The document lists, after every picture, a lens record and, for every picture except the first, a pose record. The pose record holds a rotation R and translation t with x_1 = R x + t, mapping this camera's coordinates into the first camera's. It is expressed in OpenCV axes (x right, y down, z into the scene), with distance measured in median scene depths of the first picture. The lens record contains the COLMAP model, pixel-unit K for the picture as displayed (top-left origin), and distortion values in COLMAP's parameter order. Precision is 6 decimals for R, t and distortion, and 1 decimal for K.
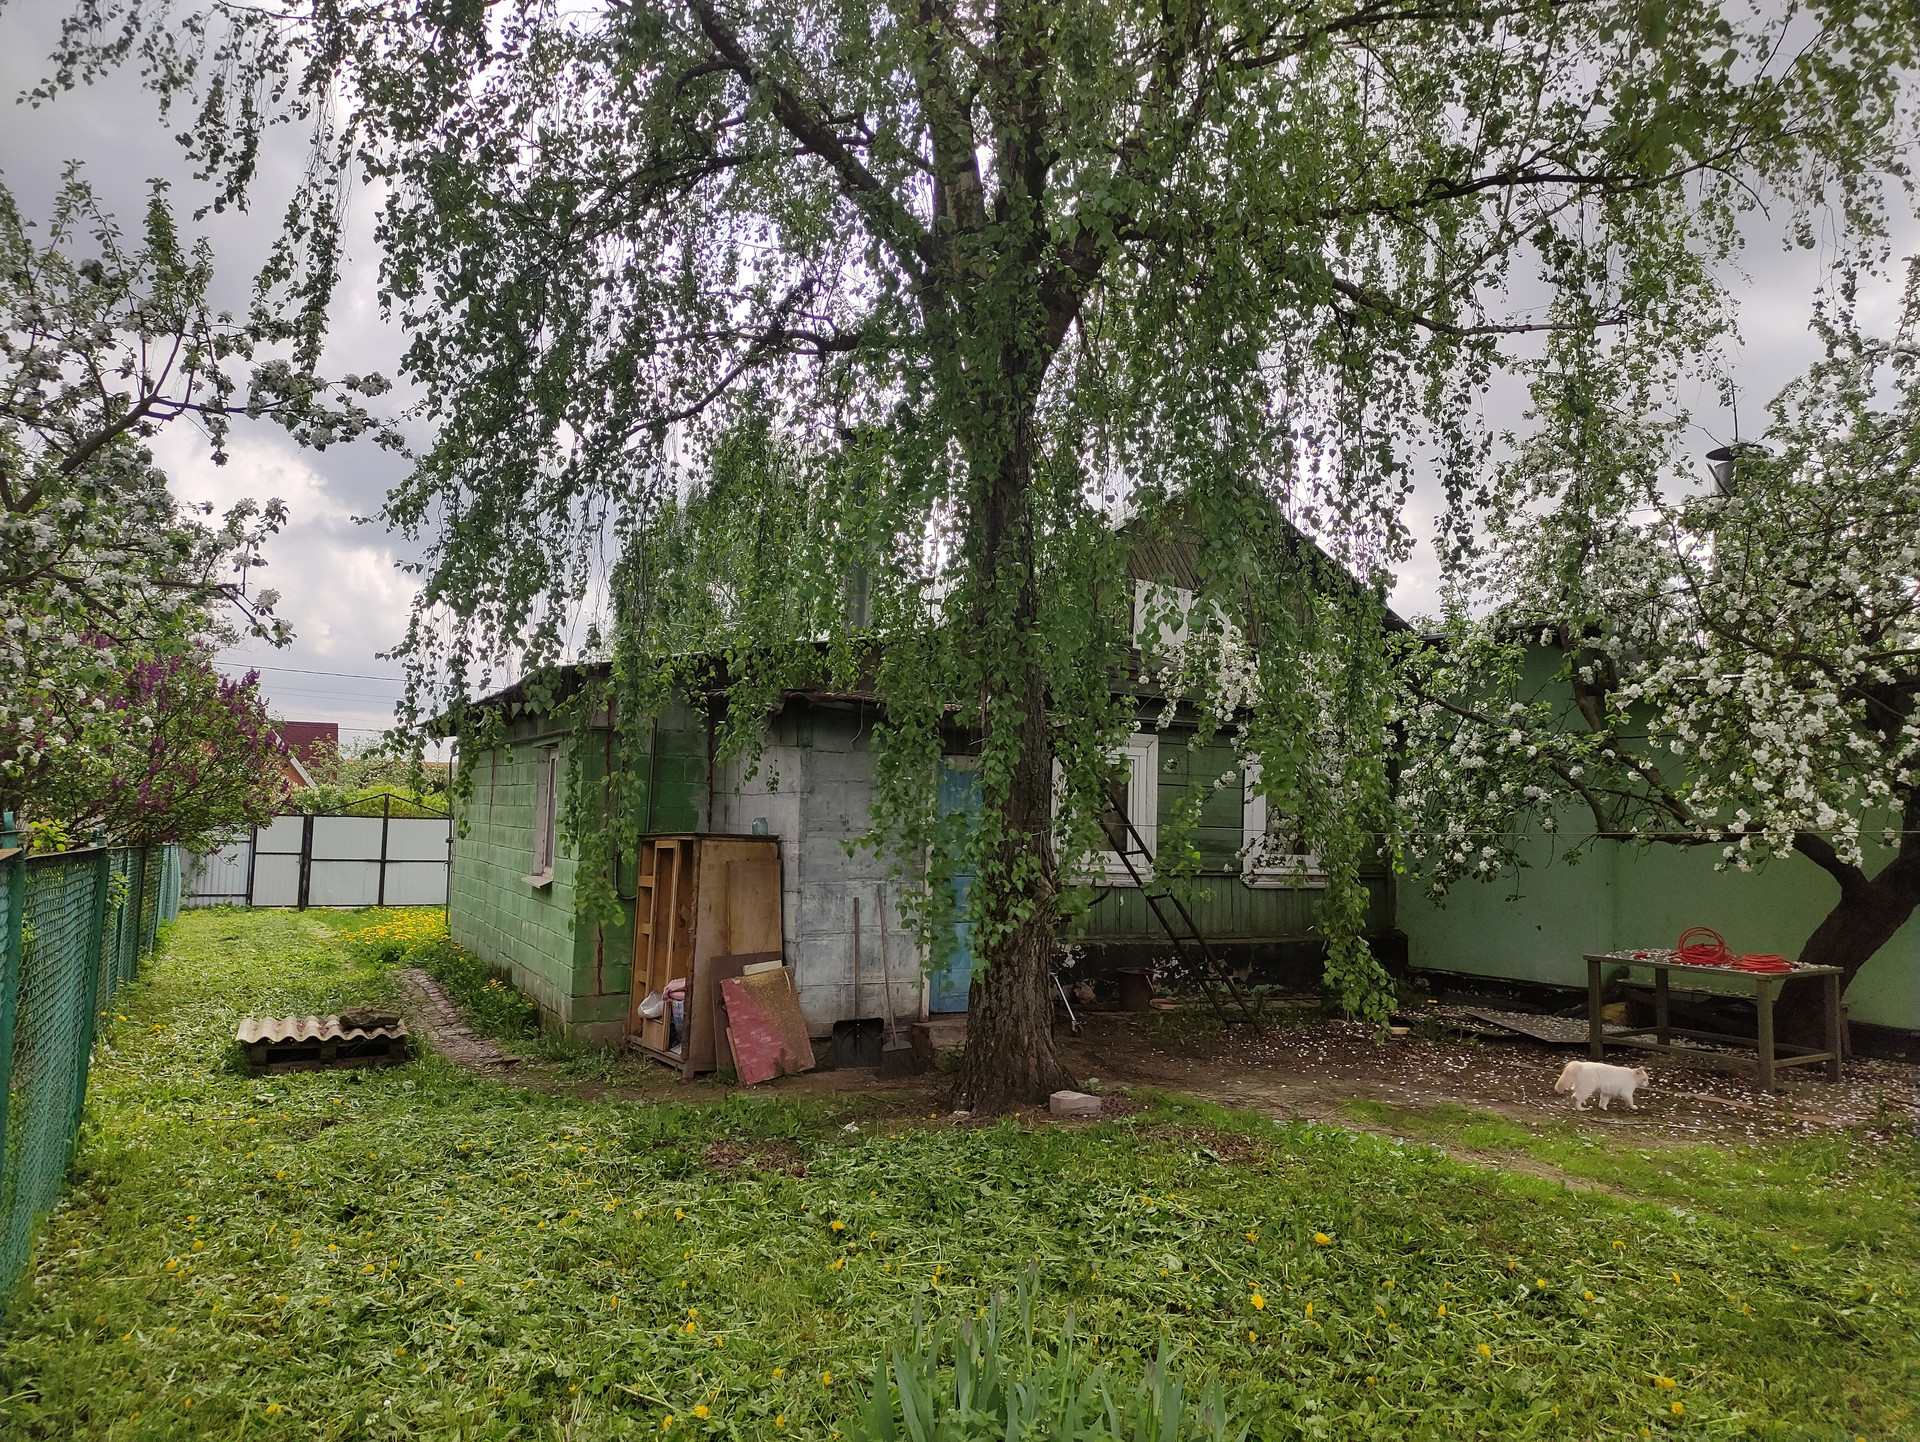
lens RADIAL K [[1406.1, 0, 960.0], [0, 1406.1, 721.0], [0, 0, 1]] dist [0.074079, -0.061083]
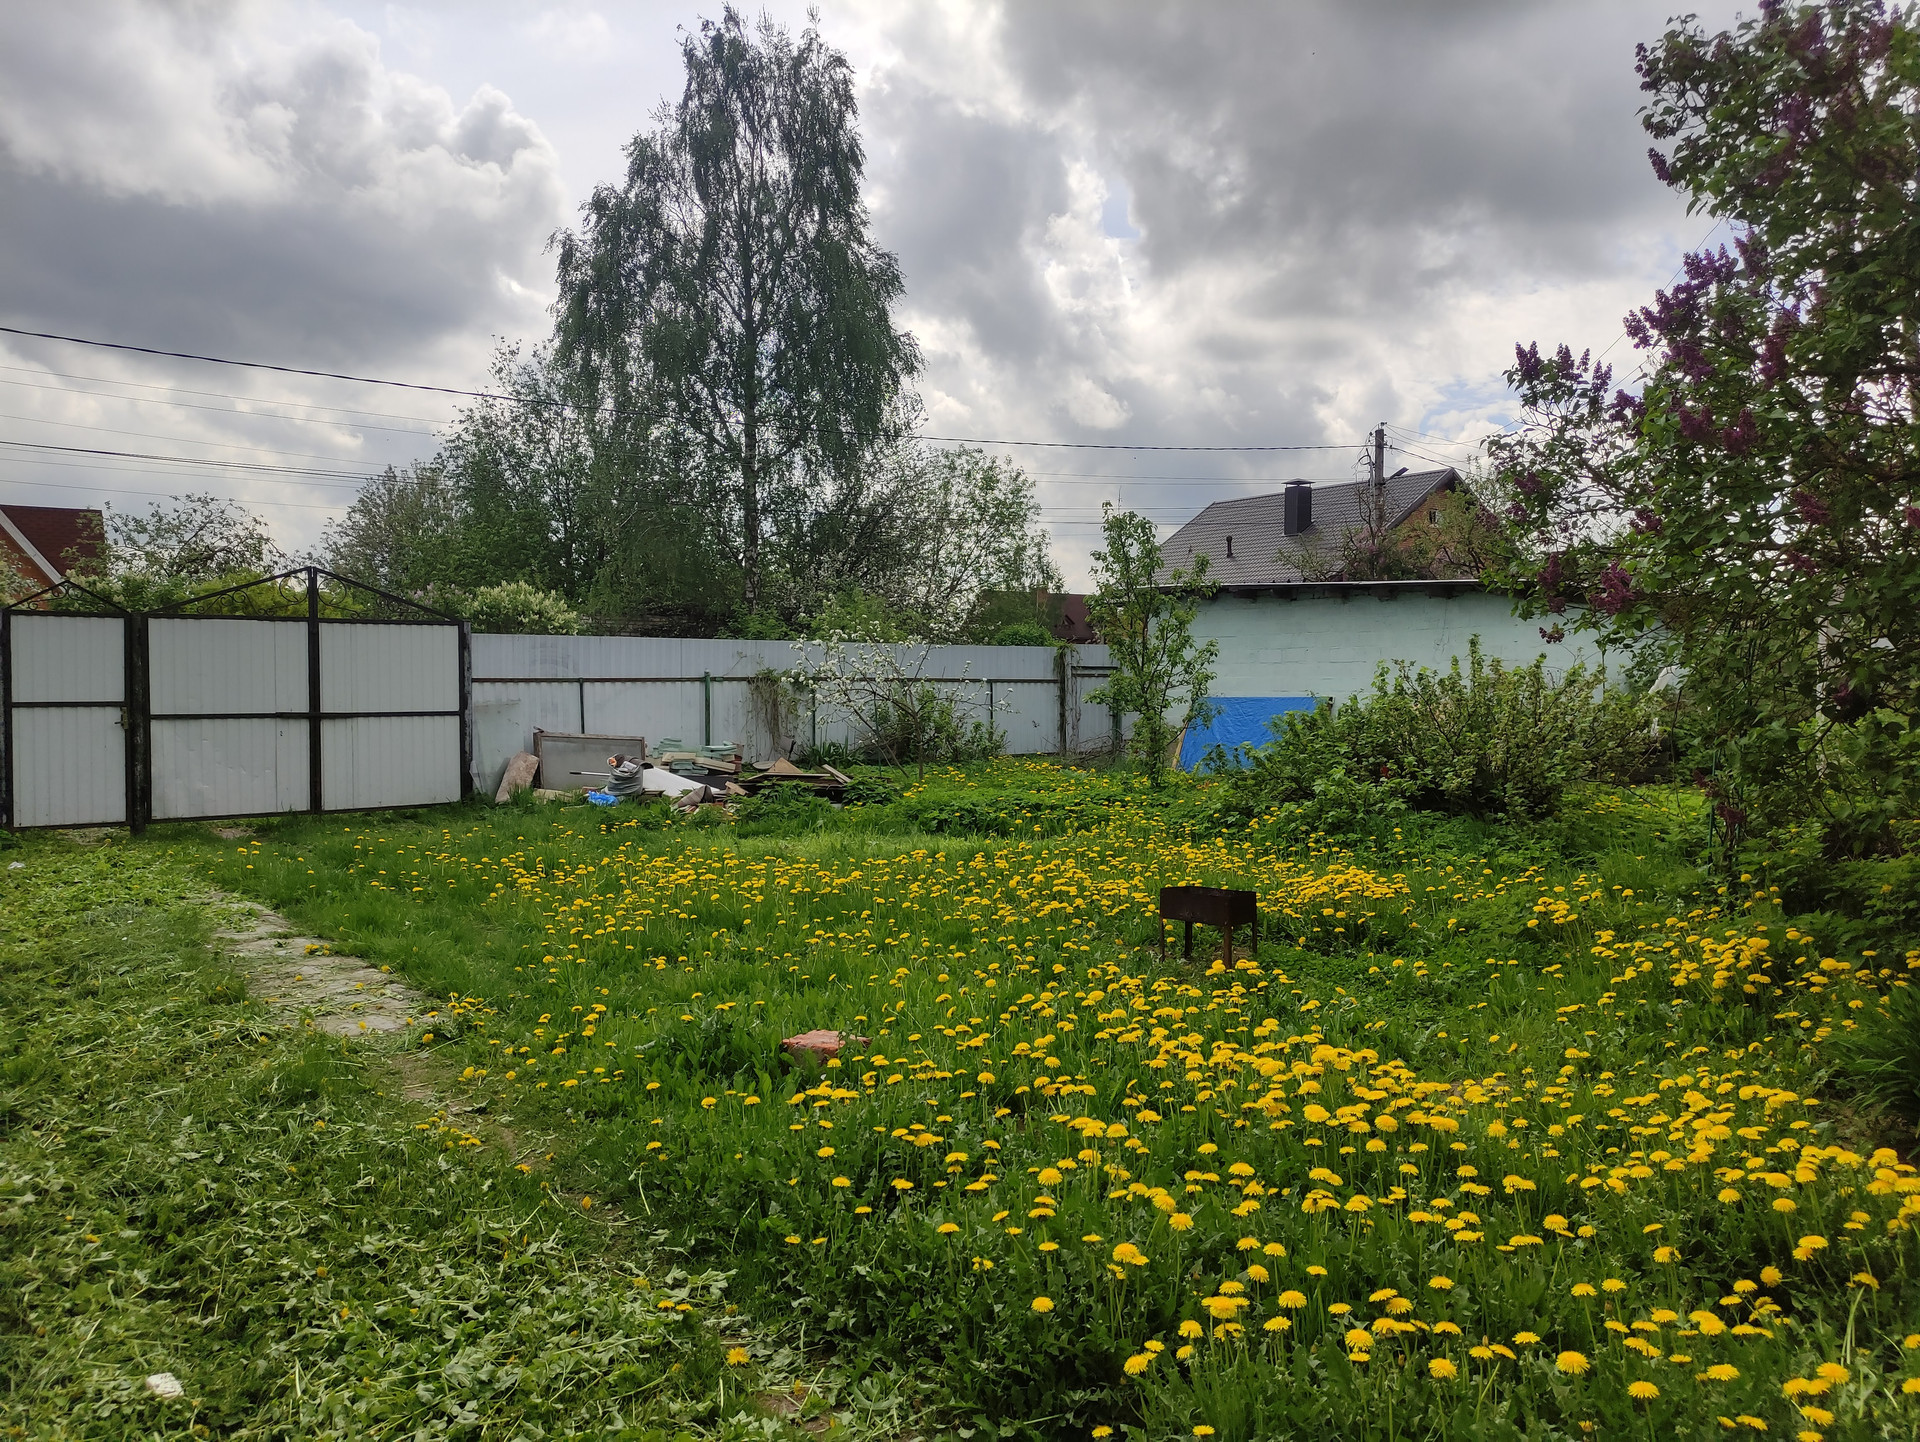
lens RADIAL K [[1406.1, 0, 960.0], [0, 1406.1, 721.0], [0, 0, 1]] dist [0.074079, -0.061083]
pose [[0.989509, -0.026812, 0.141962, -0.281132], [0.009377, 0.992475, 0.122084, 0.049006], [-0.144167, -0.119472, 0.982315, 0.551774]]
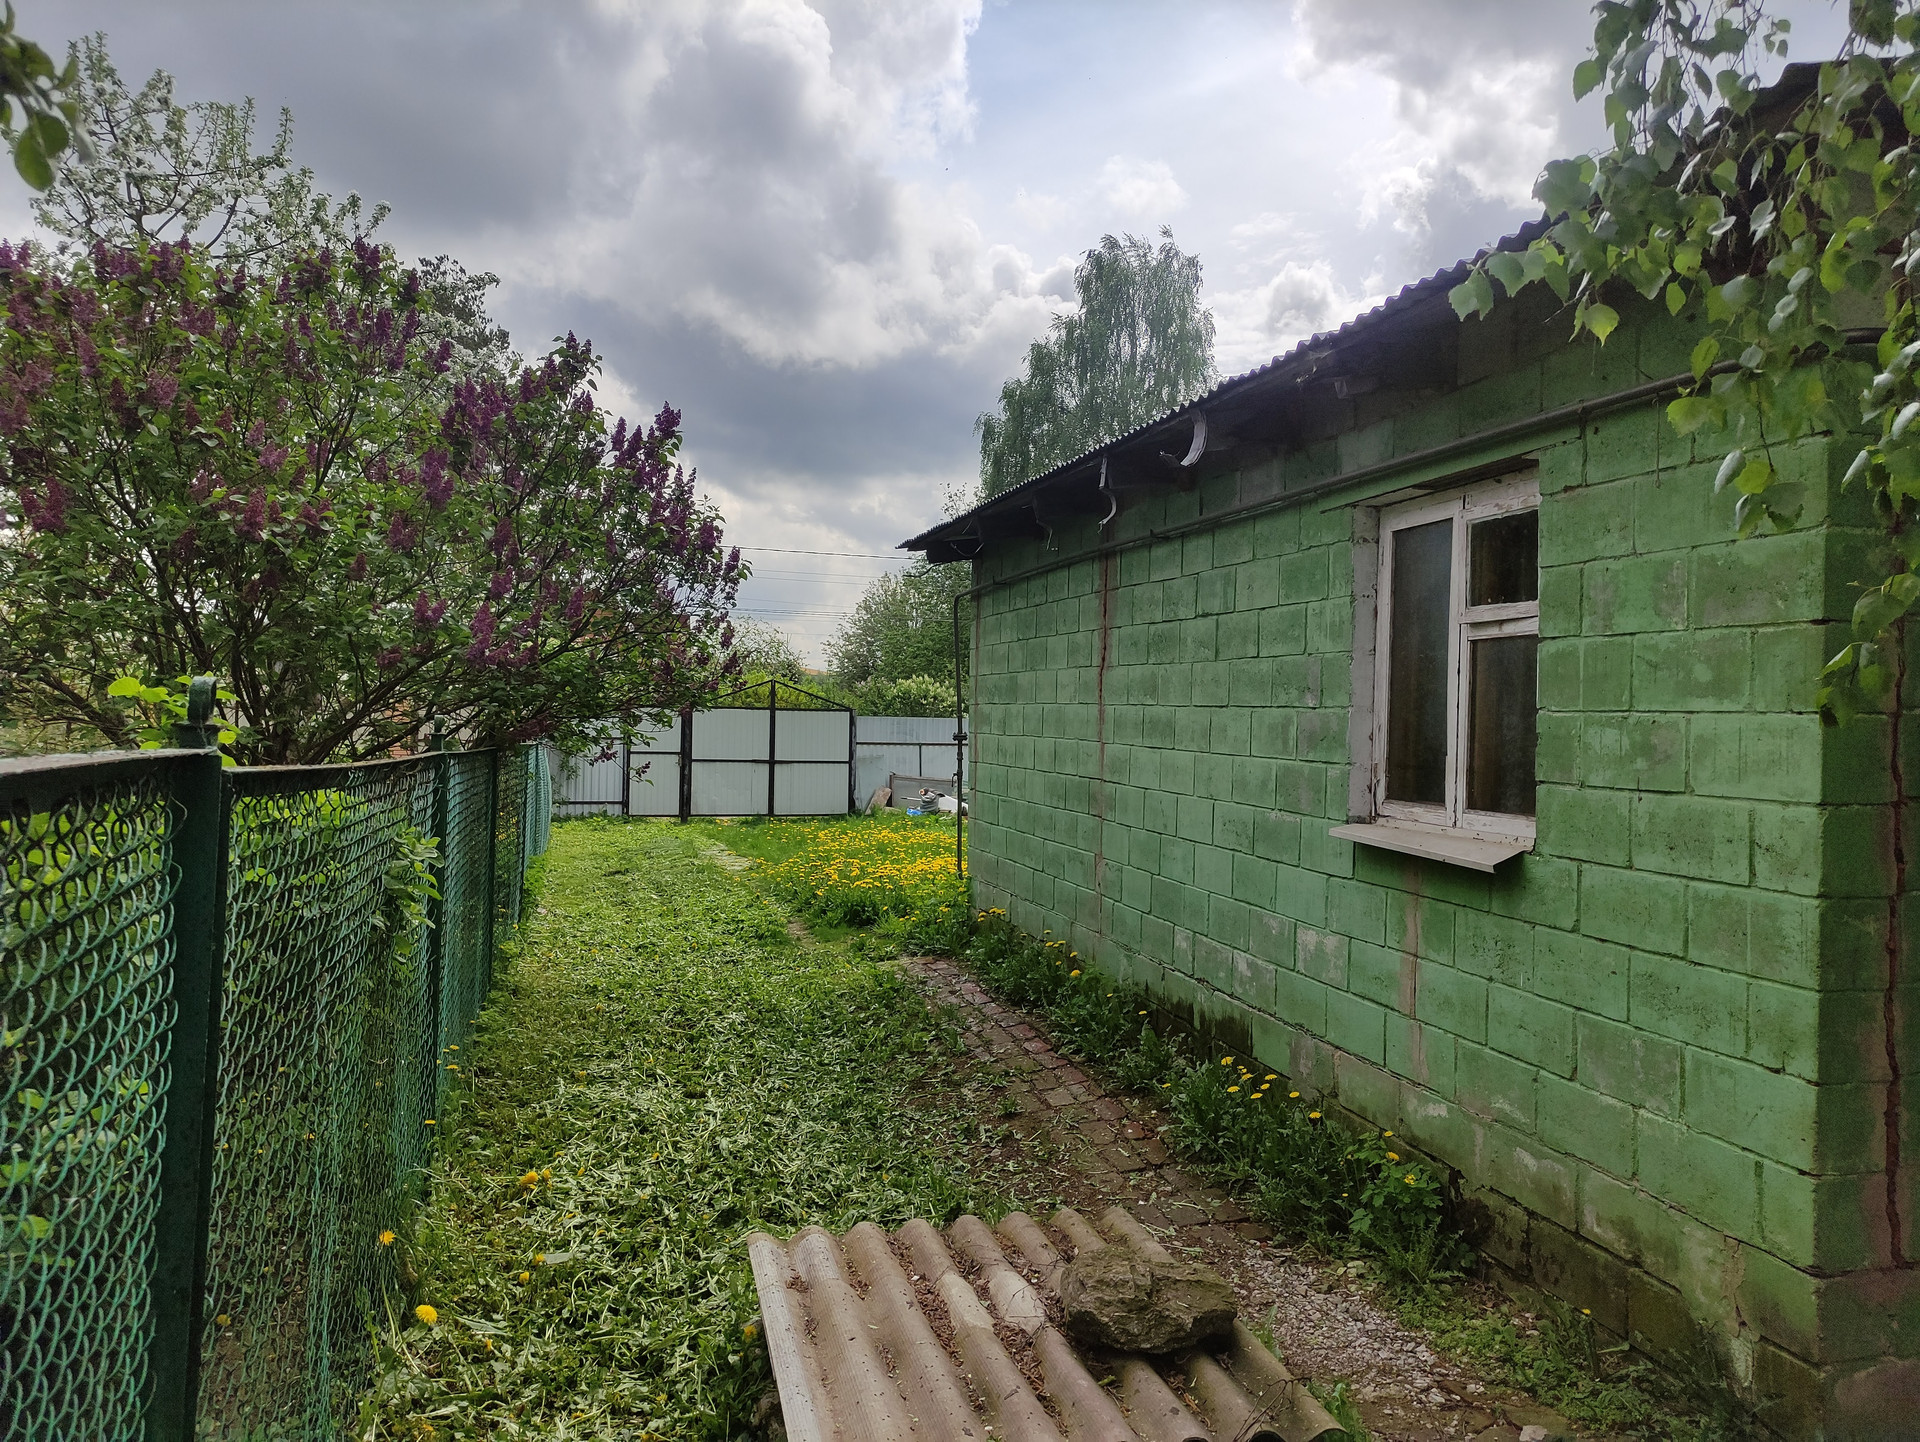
lens RADIAL K [[1406.1, 0, 960.0], [0, 1406.1, 721.0], [0, 0, 1]] dist [0.074079, -0.061083]
pose [[0.977725, -0.008174, -0.209730, -0.136729], [0.023704, 0.997149, 0.071640, 0.020576], [0.208546, -0.075015, 0.975131, 0.246444]]
